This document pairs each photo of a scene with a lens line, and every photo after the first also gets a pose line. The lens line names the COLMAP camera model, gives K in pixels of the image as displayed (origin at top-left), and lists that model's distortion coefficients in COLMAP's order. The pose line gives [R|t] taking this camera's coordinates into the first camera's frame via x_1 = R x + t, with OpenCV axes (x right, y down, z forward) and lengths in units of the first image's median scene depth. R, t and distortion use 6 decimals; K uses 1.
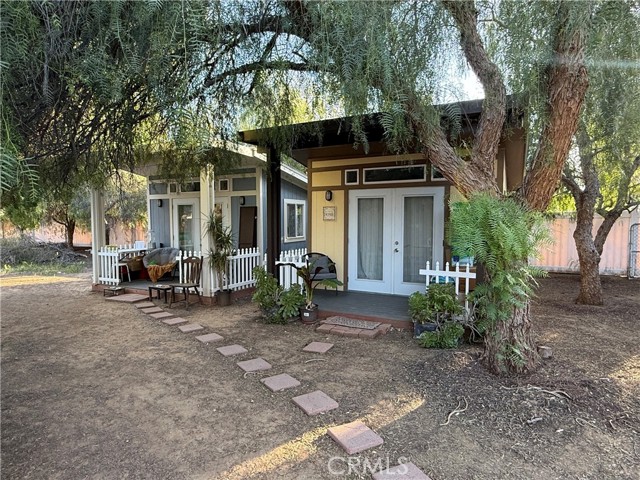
lens RADIAL K [[362.0, 0, 320.0], [0, 362.0, 240.0], [0, 0, 1]] dist [0.001696, 0.000200]
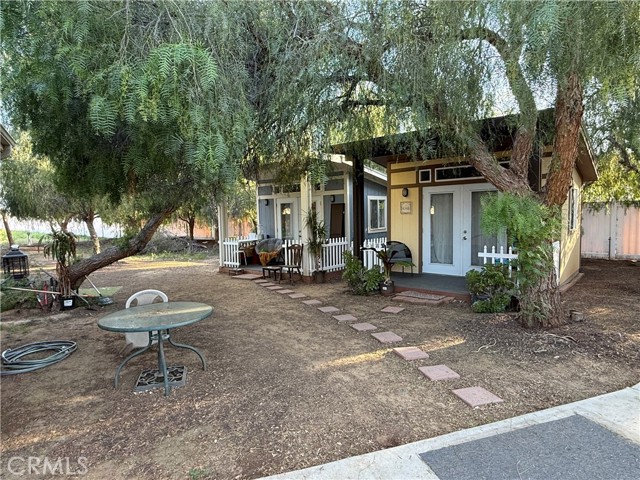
lens RADIAL K [[362.0, 0, 320.0], [0, 362.0, 240.0], [0, 0, 1]] dist [0.001696, 0.000200]
pose [[0.972072, -0.004137, -0.234647, 0.031880], [0.008228, 0.999831, 0.016457, 0.010827], [0.234539, -0.017928, 0.971941, -0.221929]]
